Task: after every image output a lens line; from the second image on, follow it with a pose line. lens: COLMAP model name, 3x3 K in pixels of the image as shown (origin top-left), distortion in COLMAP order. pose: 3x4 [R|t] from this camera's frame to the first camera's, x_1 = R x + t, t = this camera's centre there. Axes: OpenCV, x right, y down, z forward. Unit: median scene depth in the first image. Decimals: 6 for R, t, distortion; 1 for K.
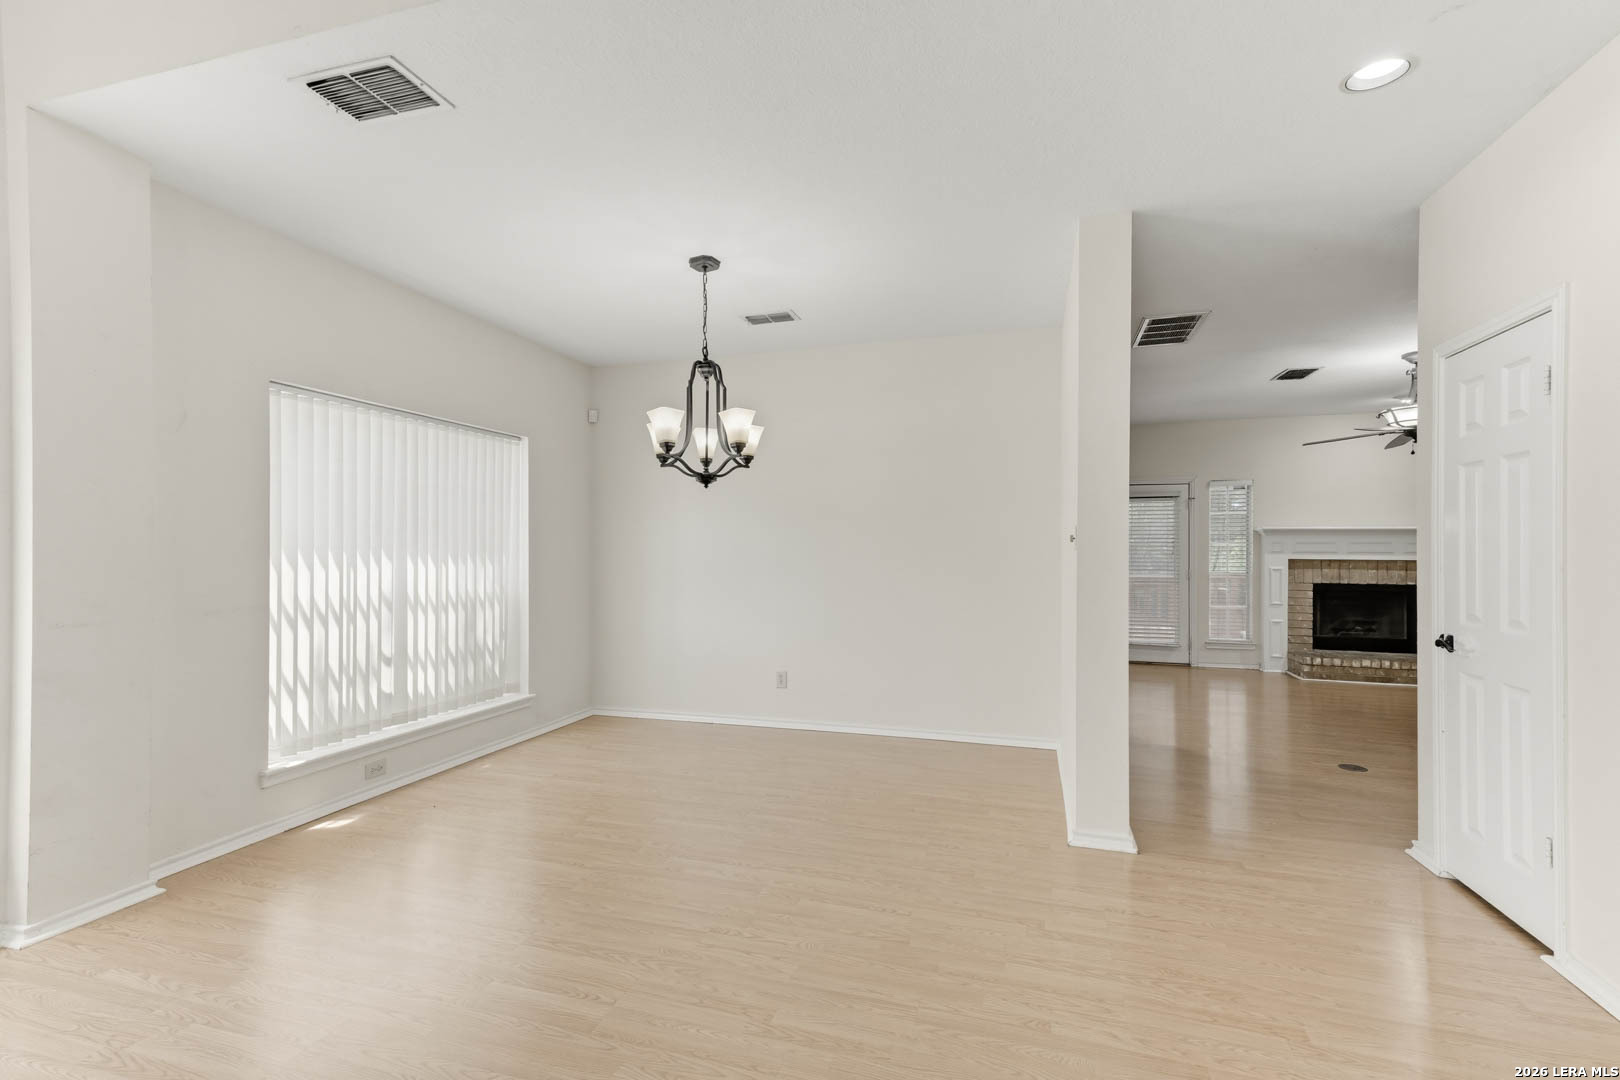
lens RADIAL K [[726.7, 0, 802.5], [0, 726.7, 545.5], [0, 0, 1]] dist [0.023664, 0.001404]
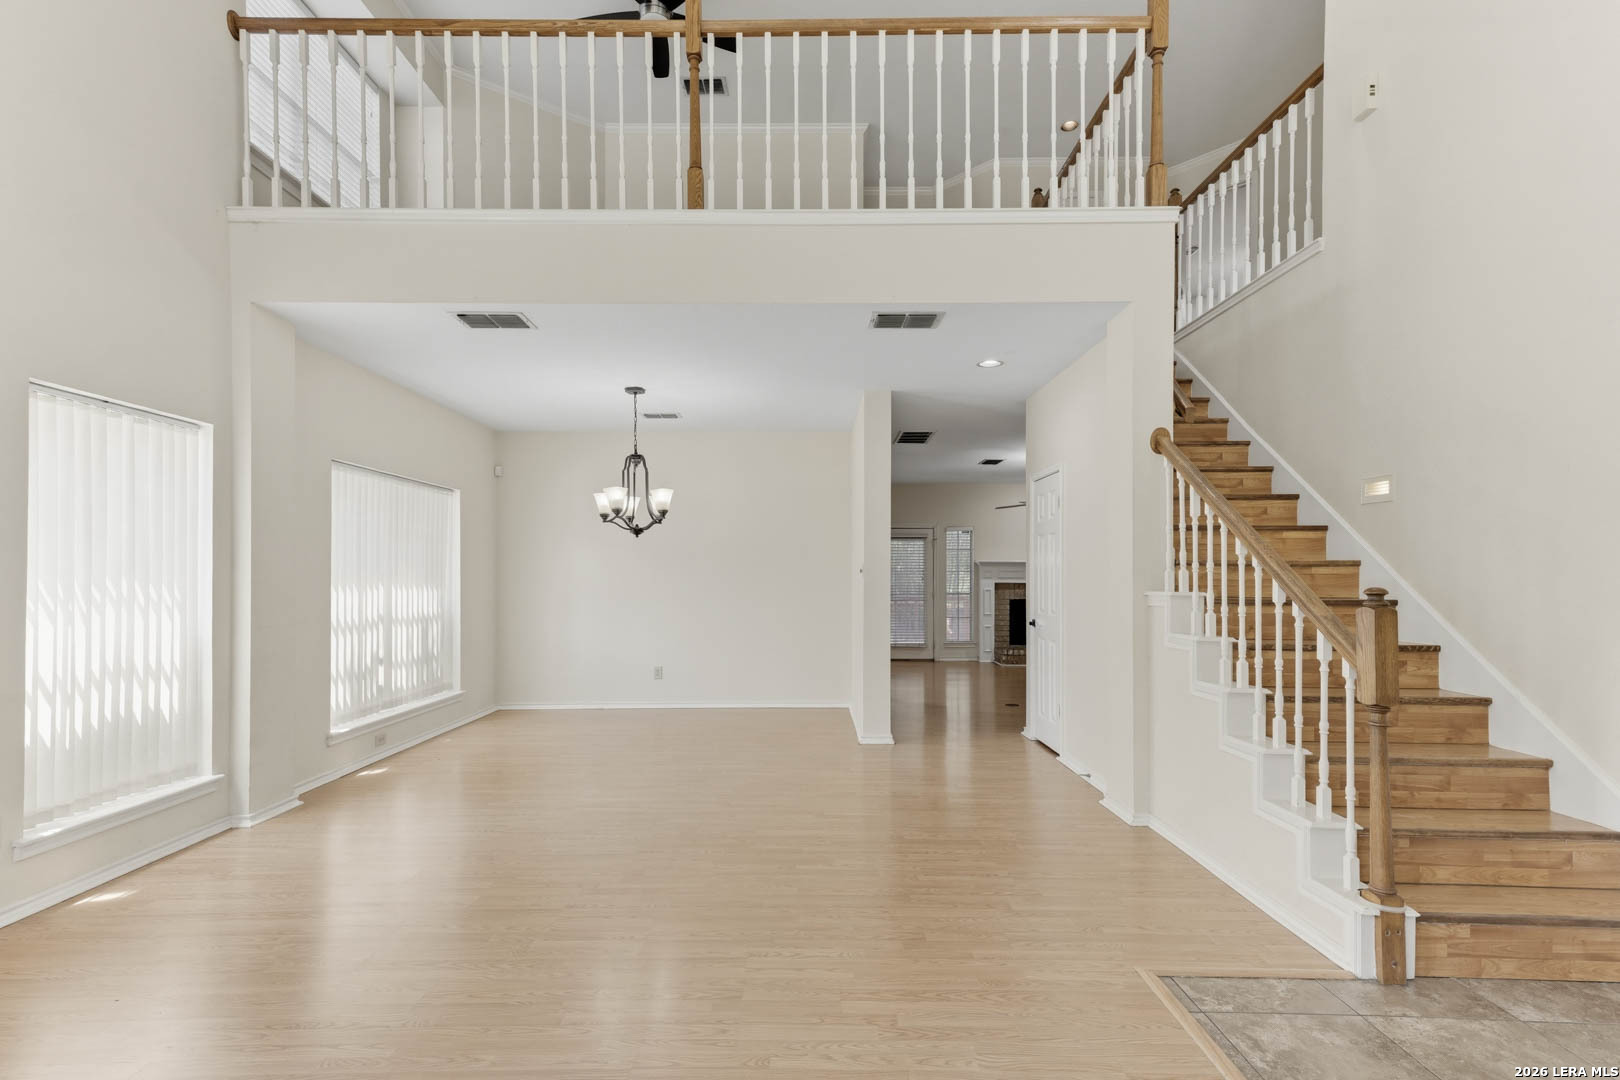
lens RADIAL K [[726.7, 0, 807.1], [0, 726.7, 570.7], [0, 0, 1]] dist [0.023664, 0.001404]
pose [[0.955972, -0.000642, 0.293457, -0.199605], [0.001327, 0.999997, -0.002133, -0.004107], [-0.293455, 0.002429, 0.955970, -0.473444]]
